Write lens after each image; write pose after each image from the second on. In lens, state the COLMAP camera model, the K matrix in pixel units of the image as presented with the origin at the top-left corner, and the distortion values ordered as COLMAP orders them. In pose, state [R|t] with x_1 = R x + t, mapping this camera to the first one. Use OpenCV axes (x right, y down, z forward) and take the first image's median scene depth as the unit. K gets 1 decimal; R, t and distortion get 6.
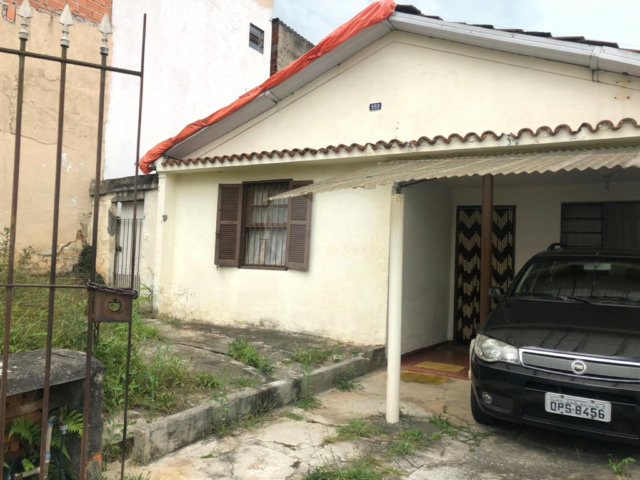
lens RADIAL K [[530.5, 0, 320.0], [0, 530.5, 240.0], [0, 0, 1]] dist [0.013764, -0.001772]
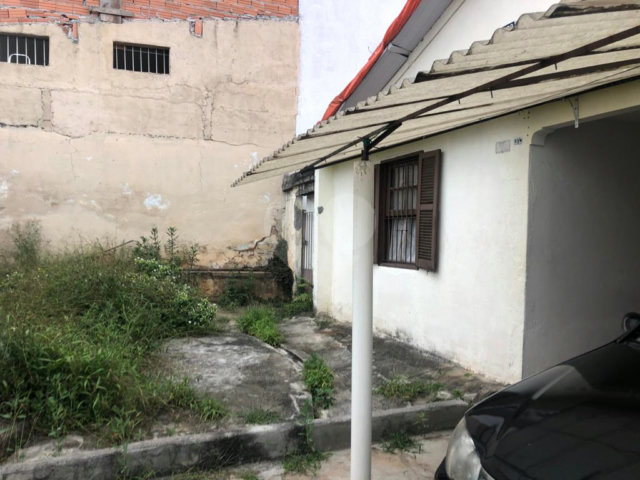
lens RADIAL K [[530.5, 0, 320.0], [0, 530.5, 240.0], [0, 0, 1]] dist [0.013764, -0.001772]
pose [[0.813377, -0.019866, -0.581398, 0.255500], [0.035450, 0.999252, 0.015452, -0.003506], [0.580656, -0.033179, 0.813472, 0.265175]]
